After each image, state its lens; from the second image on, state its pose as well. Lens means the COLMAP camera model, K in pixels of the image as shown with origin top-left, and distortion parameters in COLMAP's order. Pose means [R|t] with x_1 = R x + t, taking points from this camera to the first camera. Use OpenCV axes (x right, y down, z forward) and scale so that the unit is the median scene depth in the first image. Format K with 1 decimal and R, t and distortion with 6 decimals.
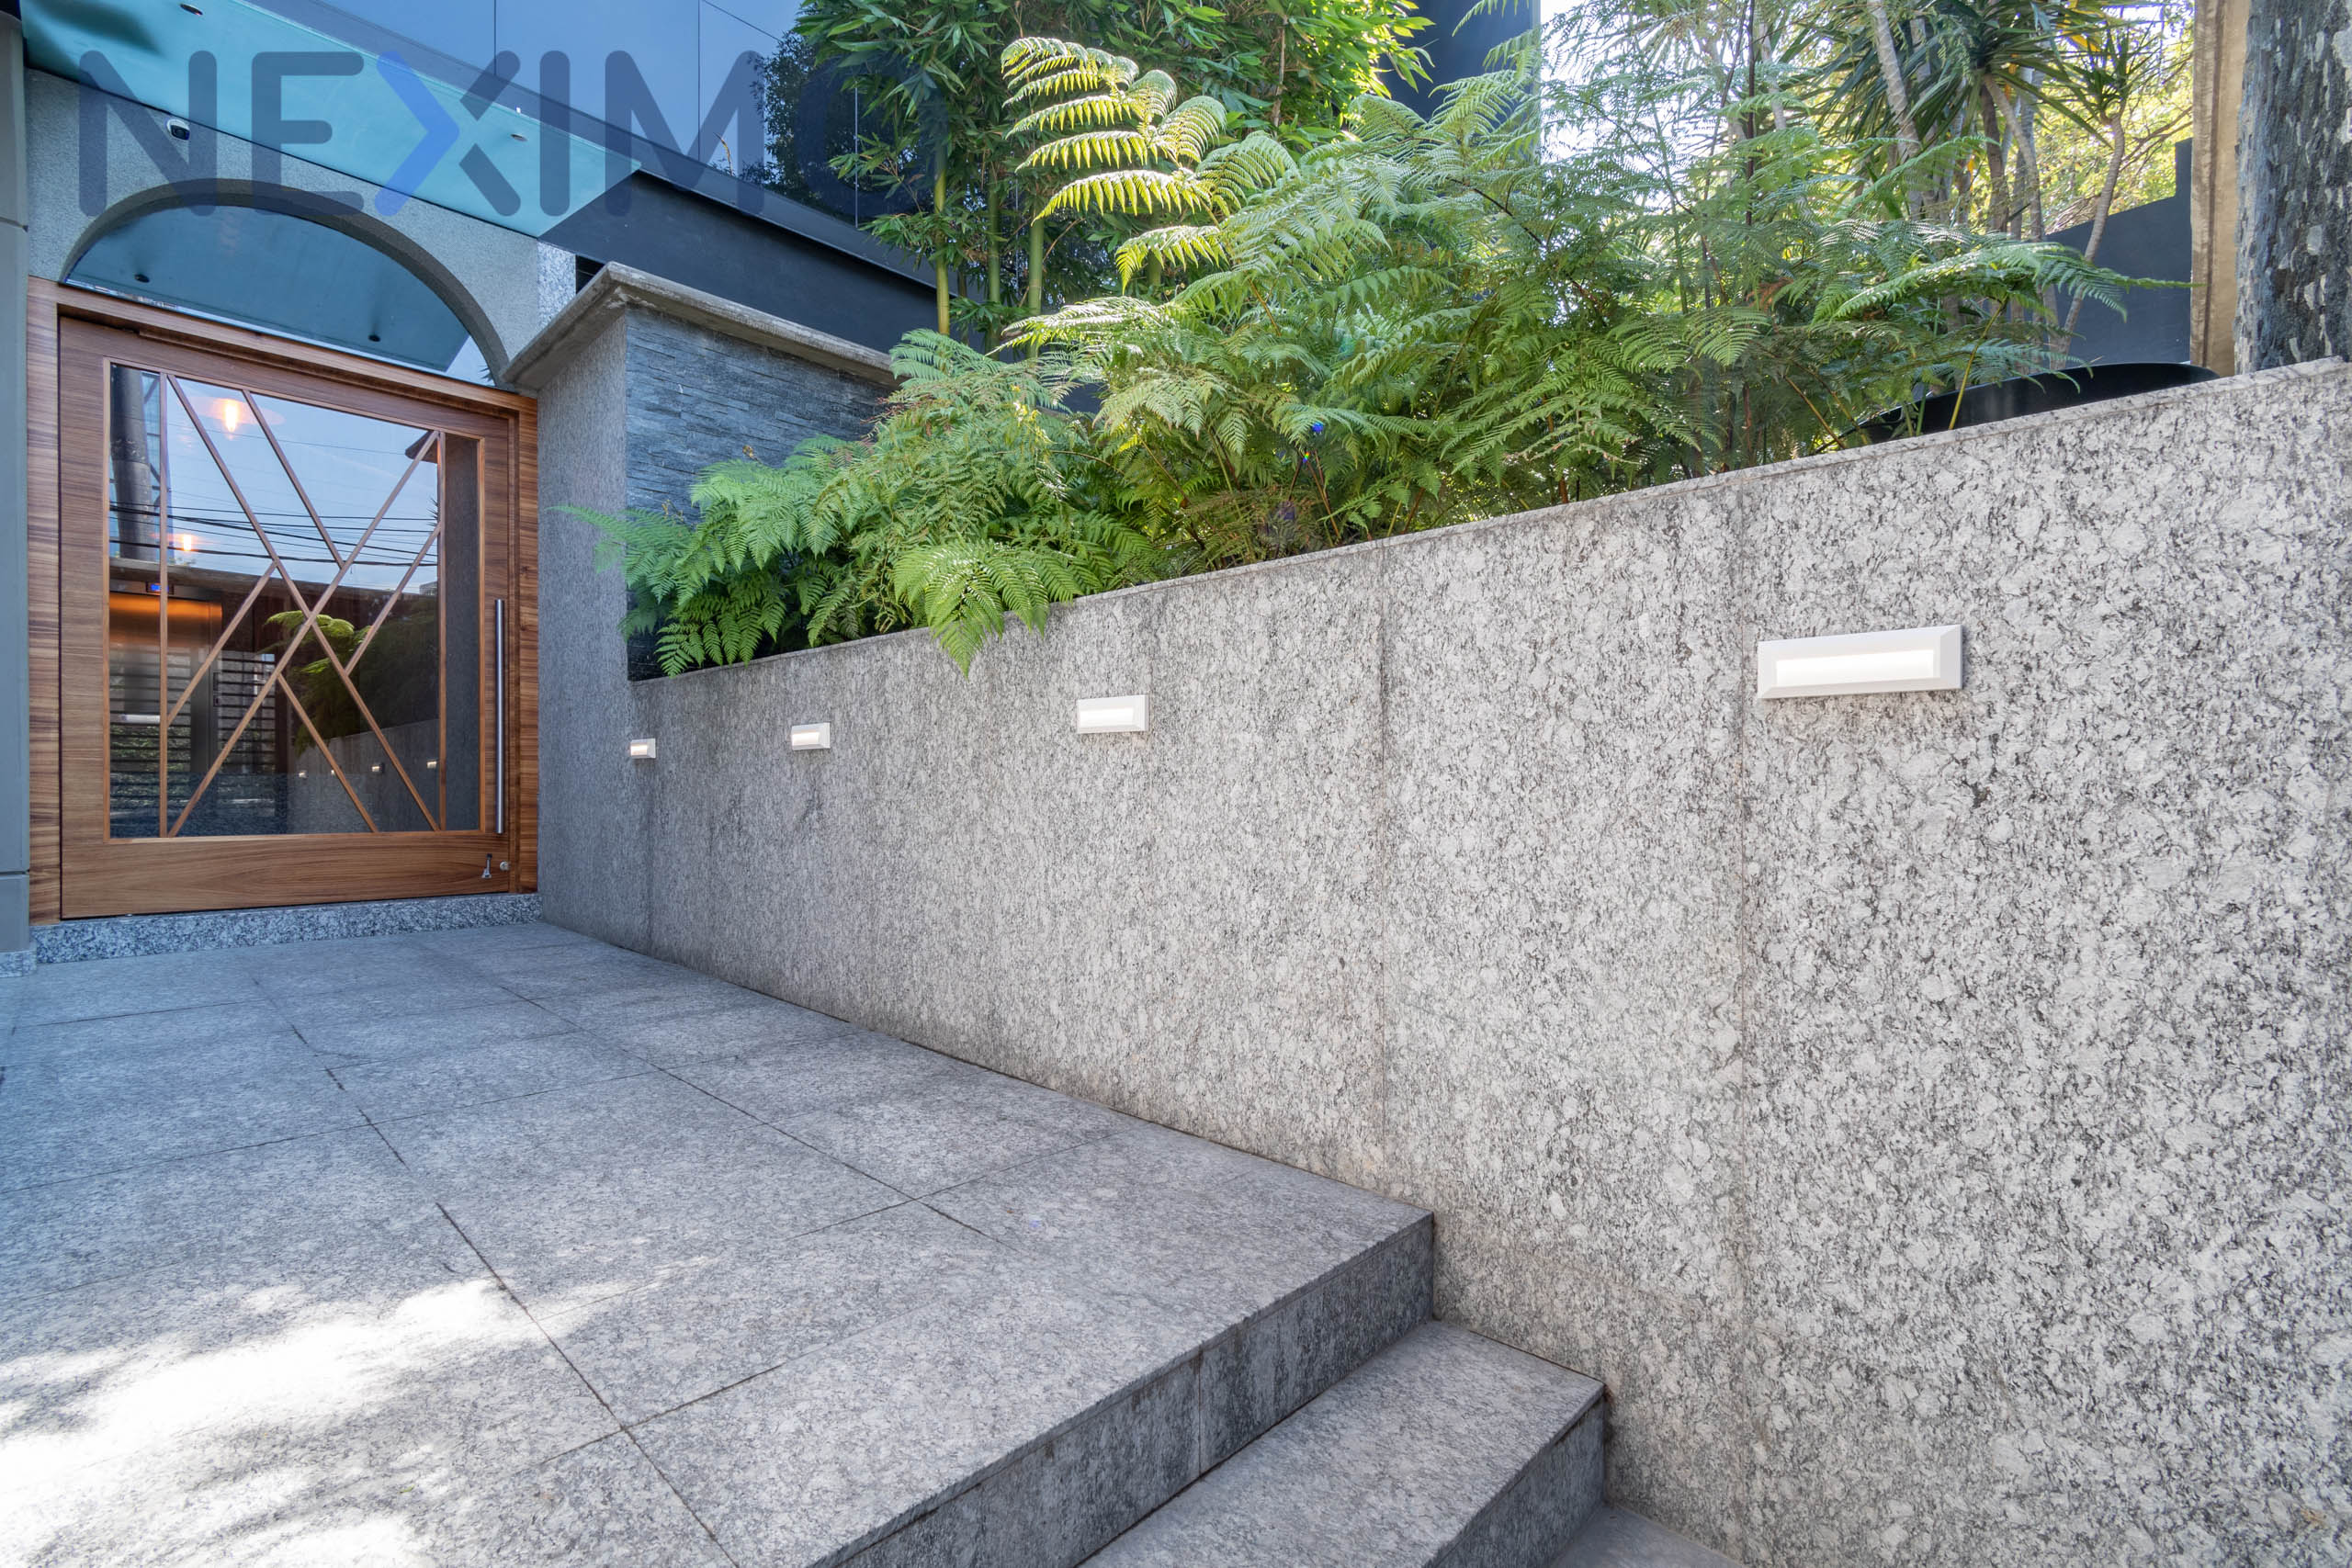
lens RADIAL K [[1047.3, 0, 1182.3], [0, 1047.3, 787.3], [0, 0, 1]] dist [0.007892, -0.001017]
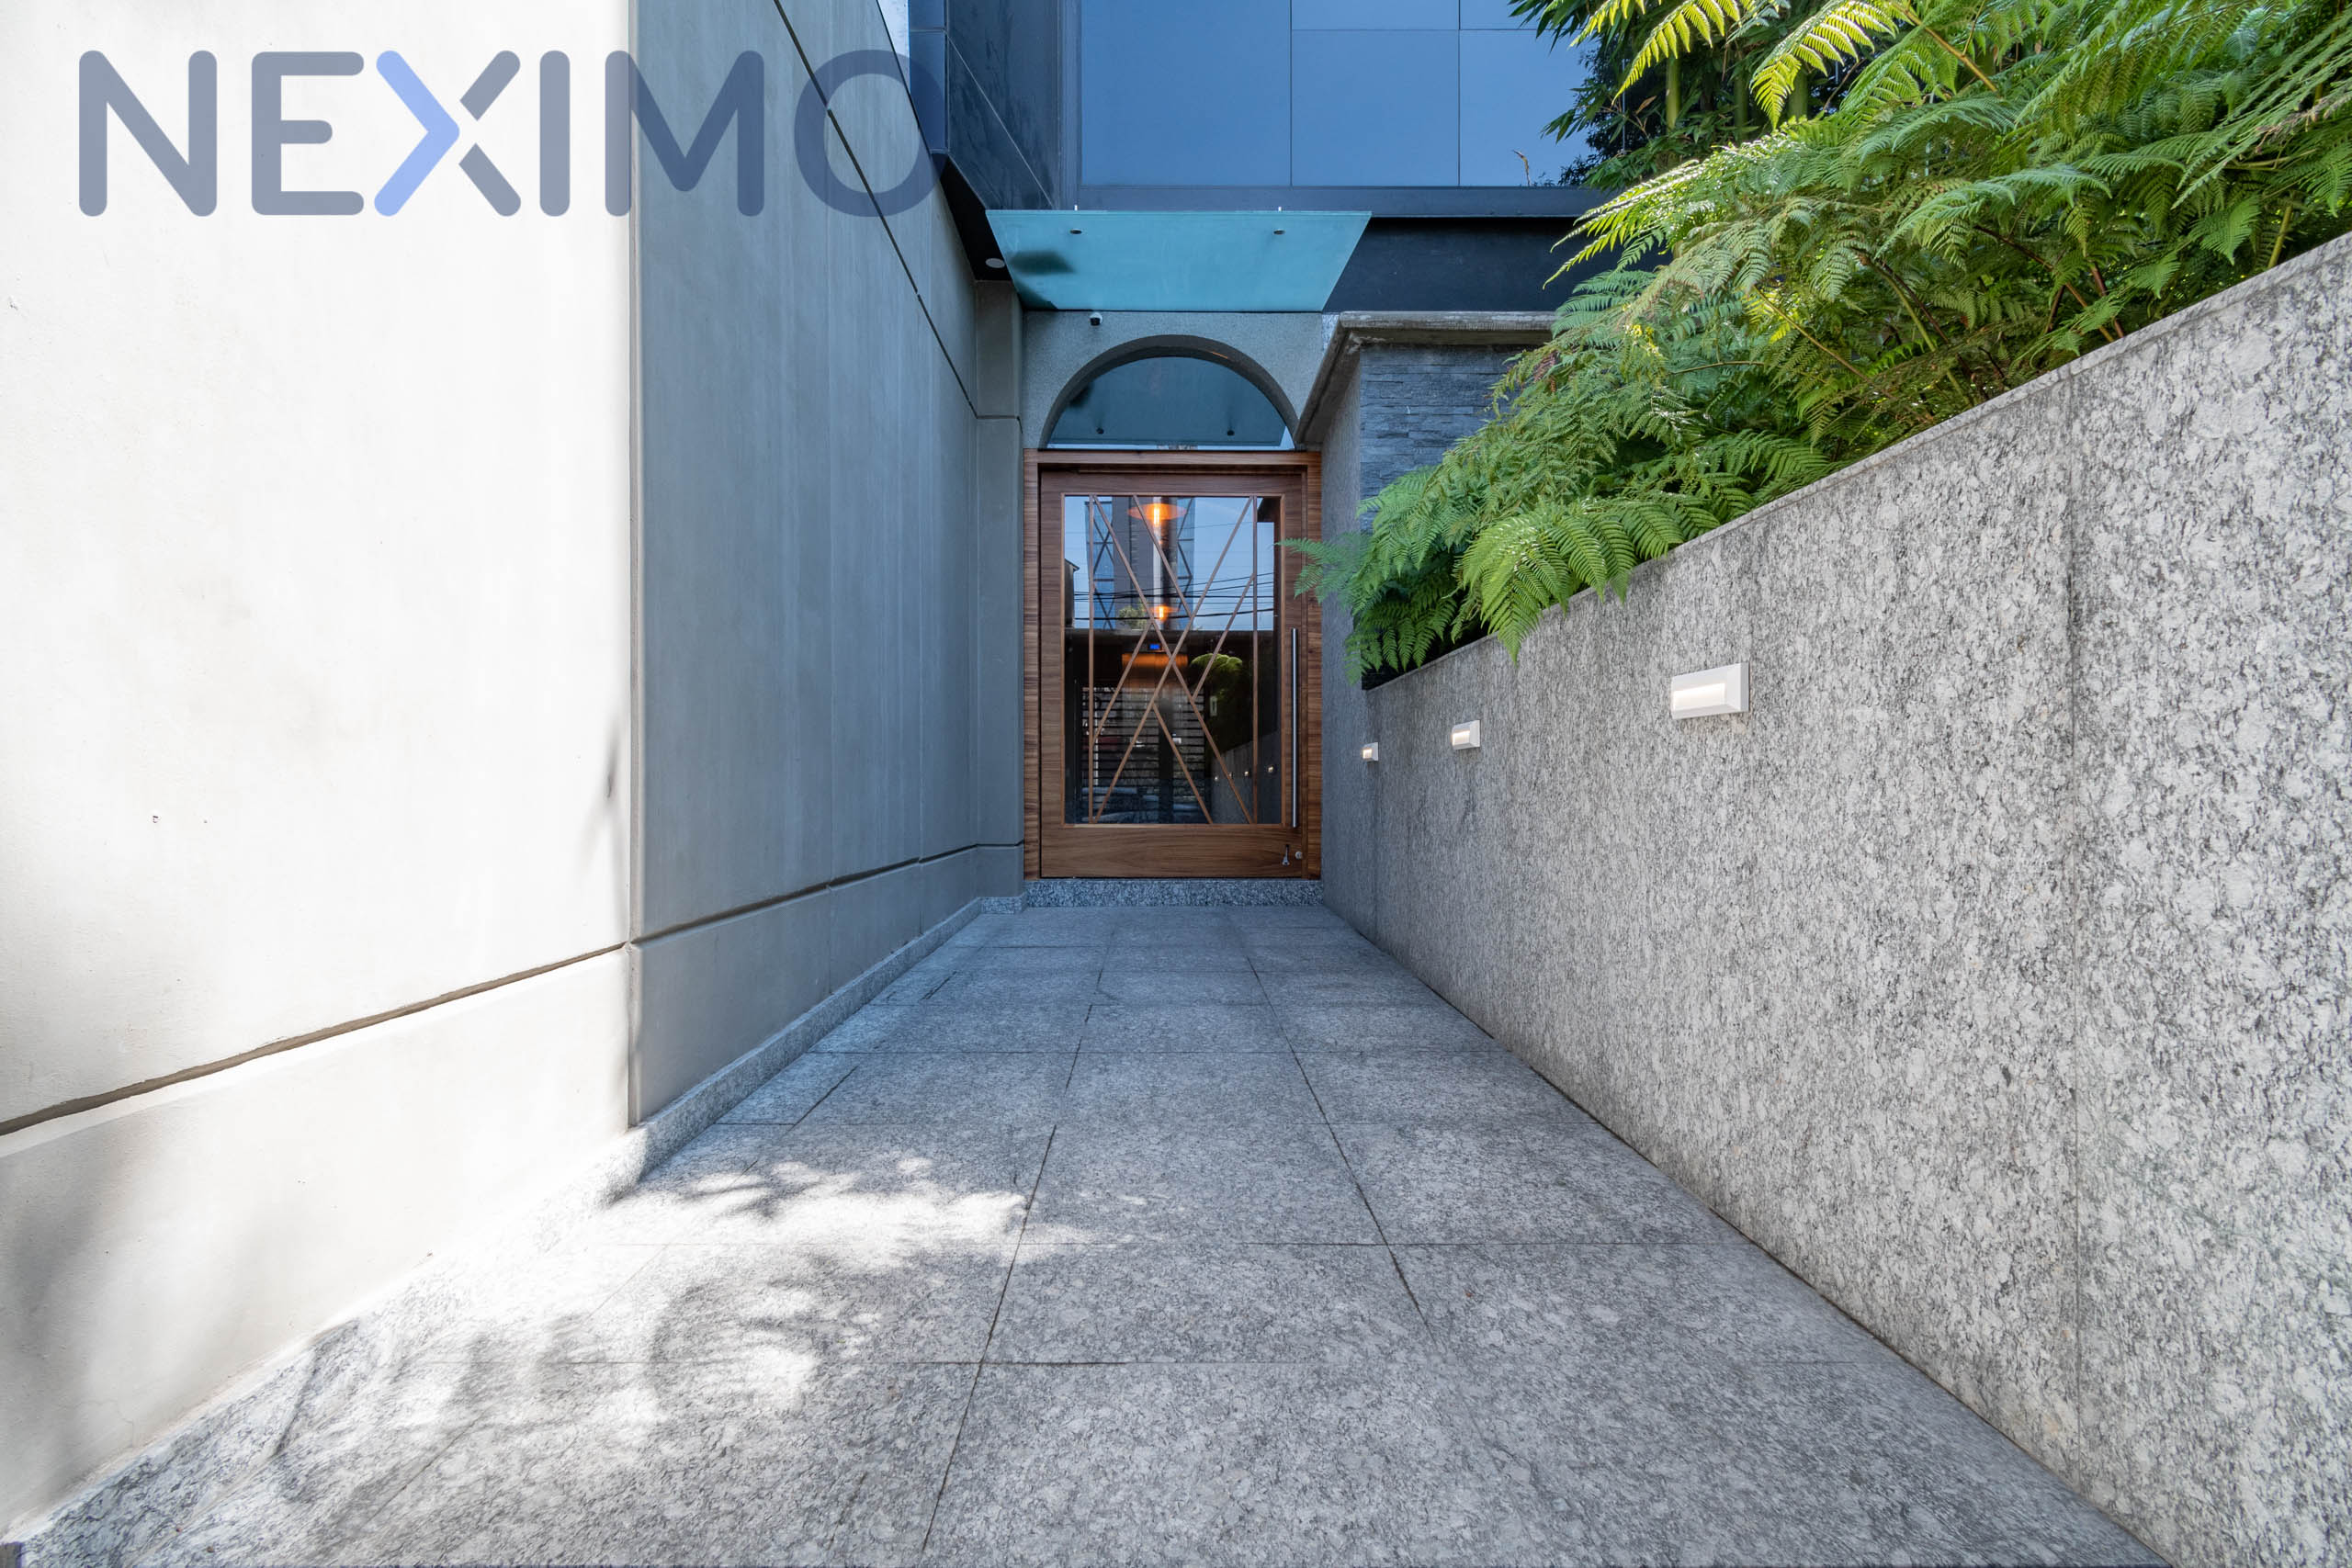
lens RADIAL K [[1047.3, 0, 1167.6], [0, 1047.3, 780.8], [0, 0, 1]] dist [0.007892, -0.001017]
pose [[0.696496, -0.005803, -0.717537, 0.228248], [0.000987, 0.999974, -0.007129, -0.000087], [0.717560, 0.004257, 0.696484, 0.201913]]
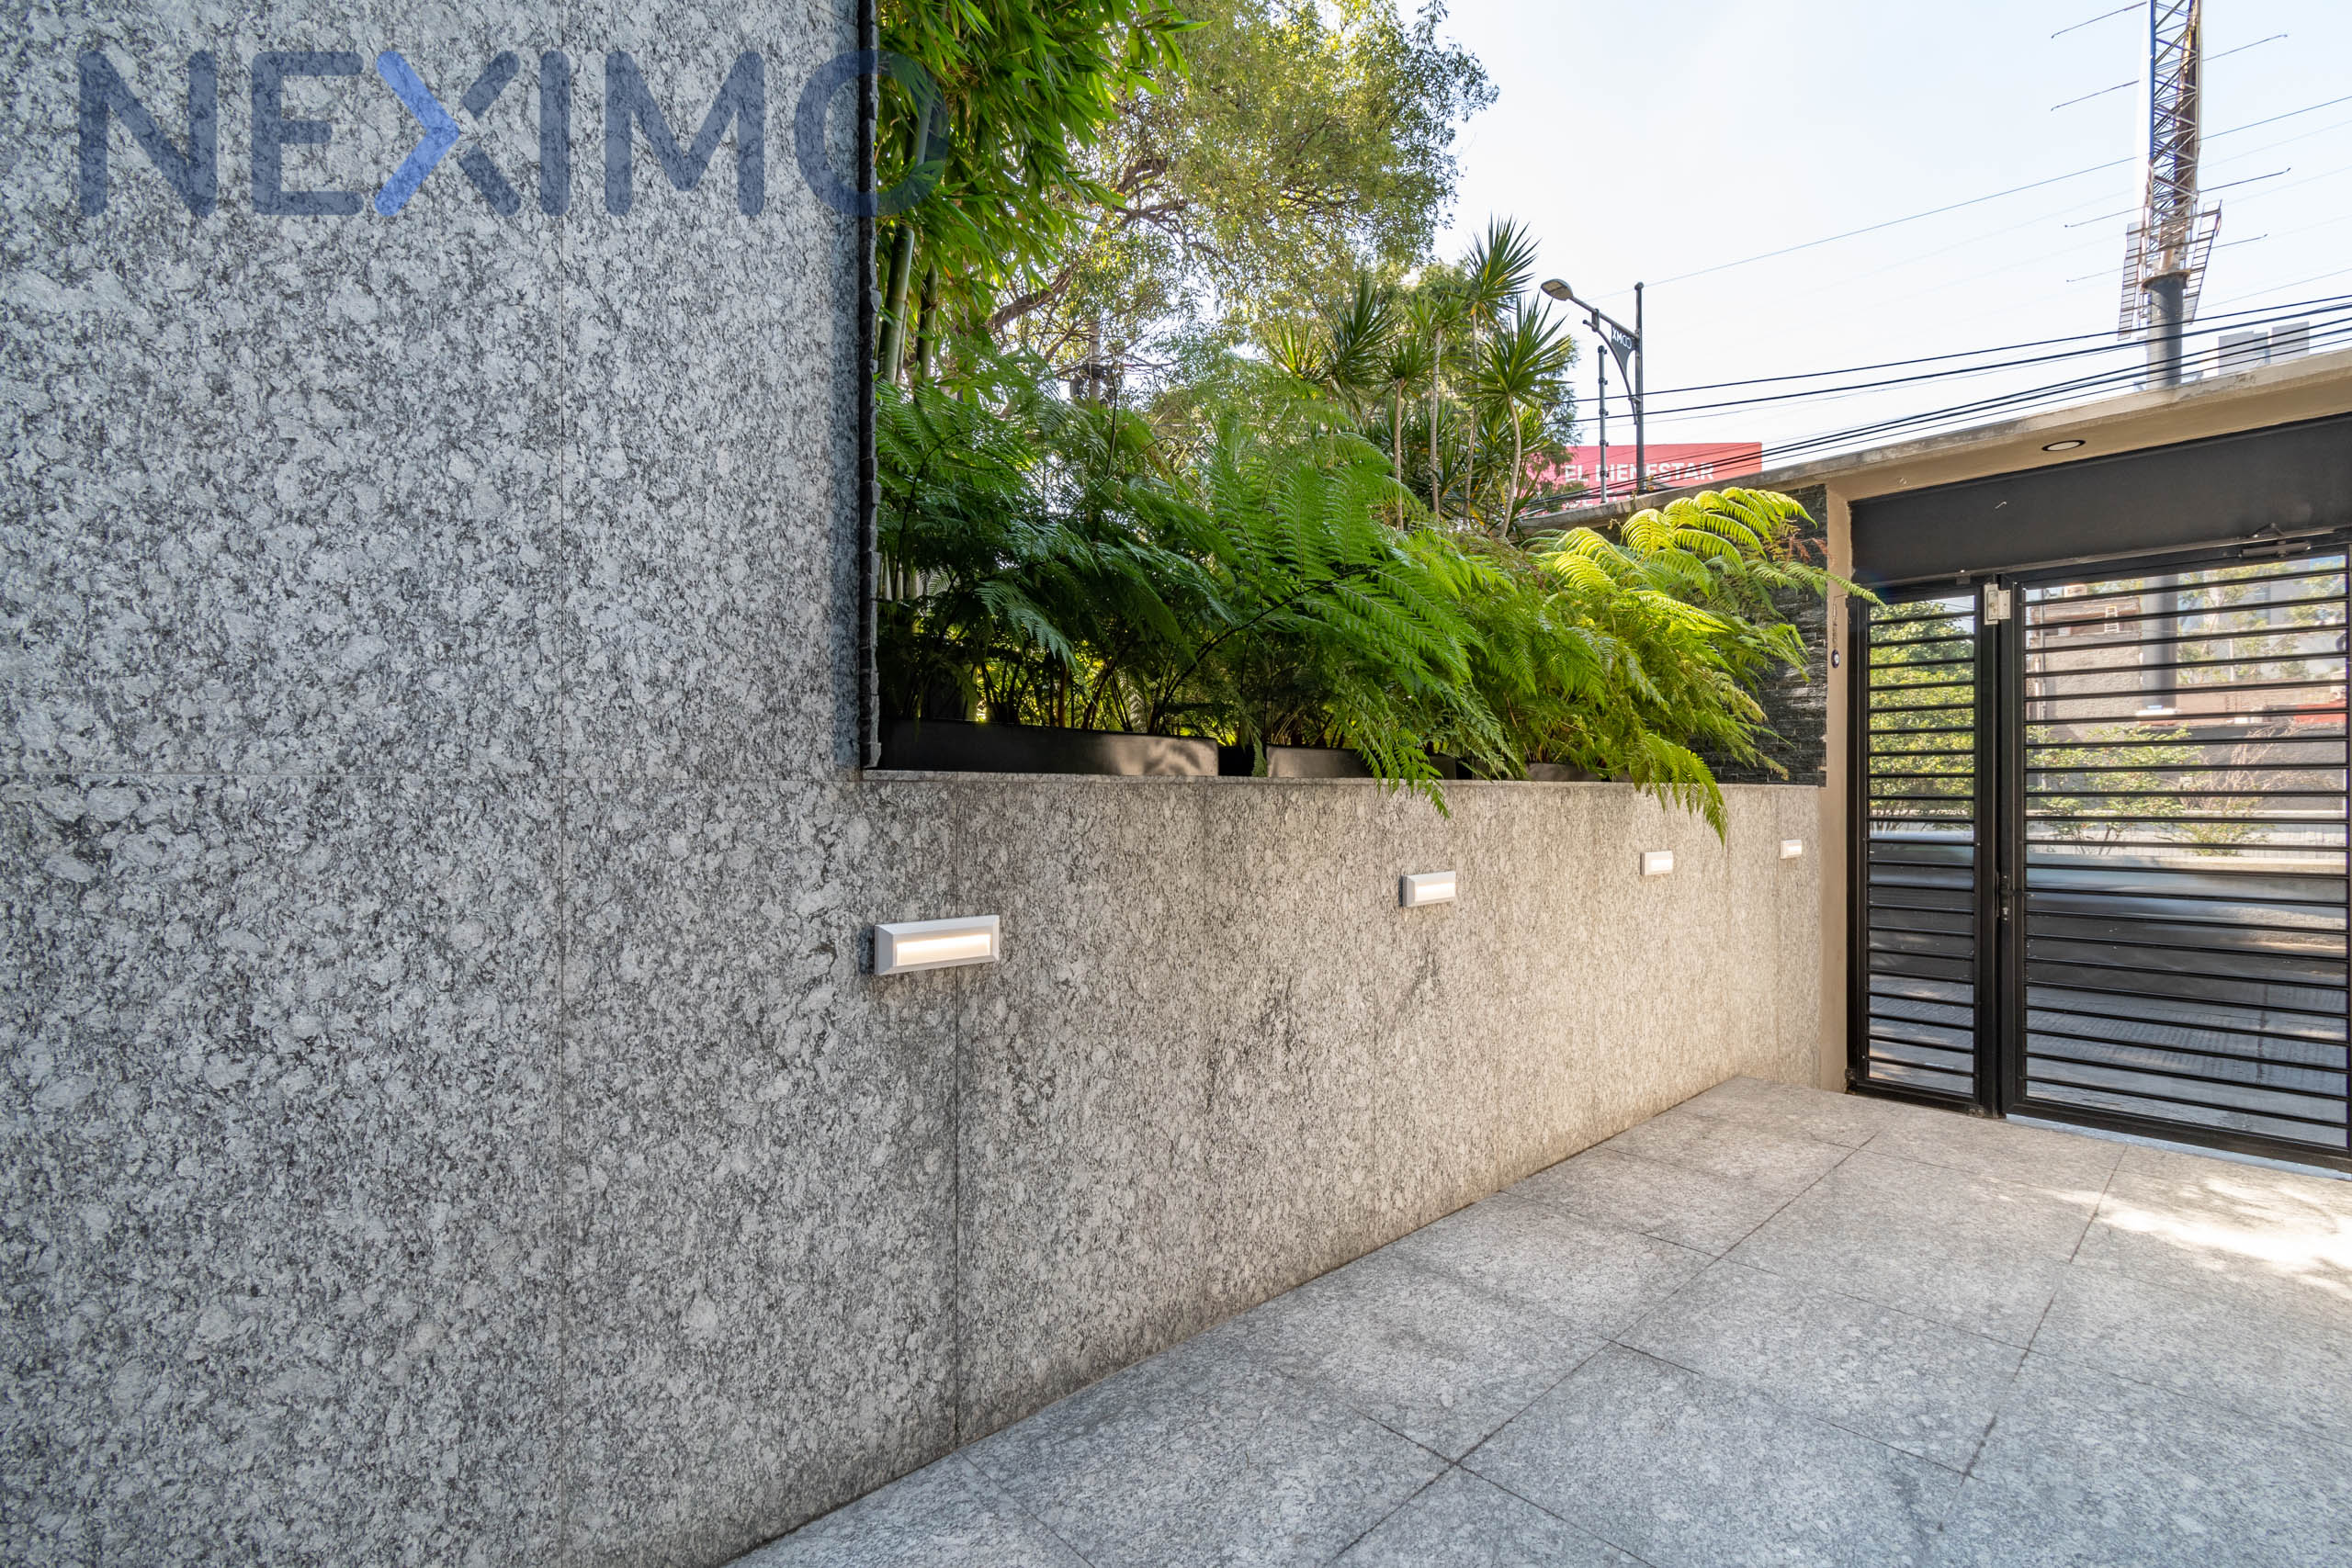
lens RADIAL K [[1047.3, 0, 1197.4], [0, 1047.3, 795.2], [0, 0, 1]] dist [0.007892, -0.001017]
pose [[0.037719, -0.000310, 0.999288, -1.825663], [-0.003228, 0.999995, 0.000432, -0.186784], [-0.999283, -0.003242, 0.037718, 1.790479]]
